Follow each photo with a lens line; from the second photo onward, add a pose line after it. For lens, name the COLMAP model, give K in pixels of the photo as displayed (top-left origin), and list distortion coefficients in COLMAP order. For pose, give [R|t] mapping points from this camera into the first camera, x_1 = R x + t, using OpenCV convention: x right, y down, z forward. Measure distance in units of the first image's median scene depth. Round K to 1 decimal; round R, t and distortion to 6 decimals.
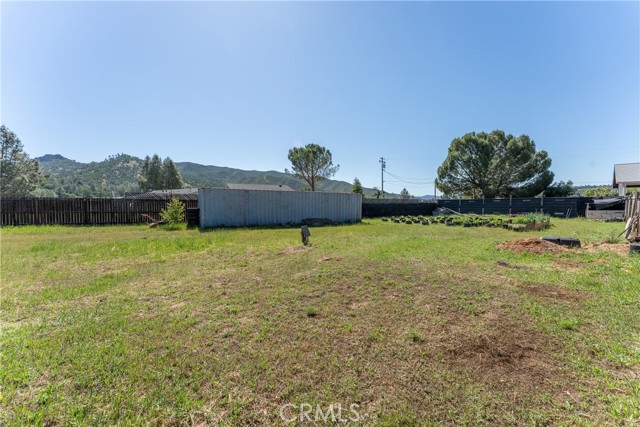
lens RADIAL K [[260.0, 0, 321.6], [0, 260.0, 208.6], [0, 0, 1]] dist [0.019805, 0.000030]
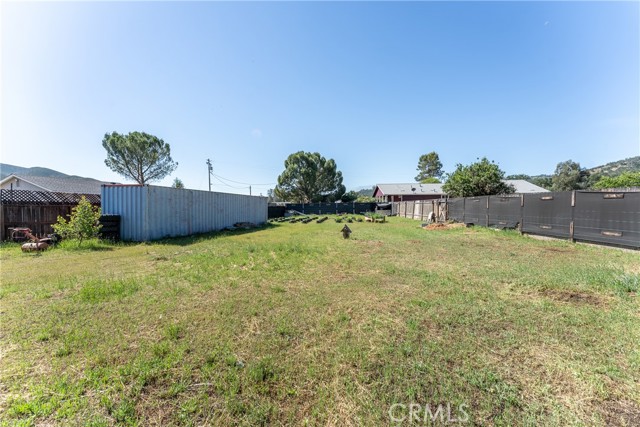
lens RADIAL K [[260.0, 0, 322.4], [0, 260.0, 211.0], [0, 0, 1]] dist [0.019805, 0.000030]
pose [[0.677087, -0.017914, 0.735685, -0.314927], [0.022118, 0.999747, 0.003988, -0.000586], [-0.735571, 0.013572, 0.677312, 0.073447]]
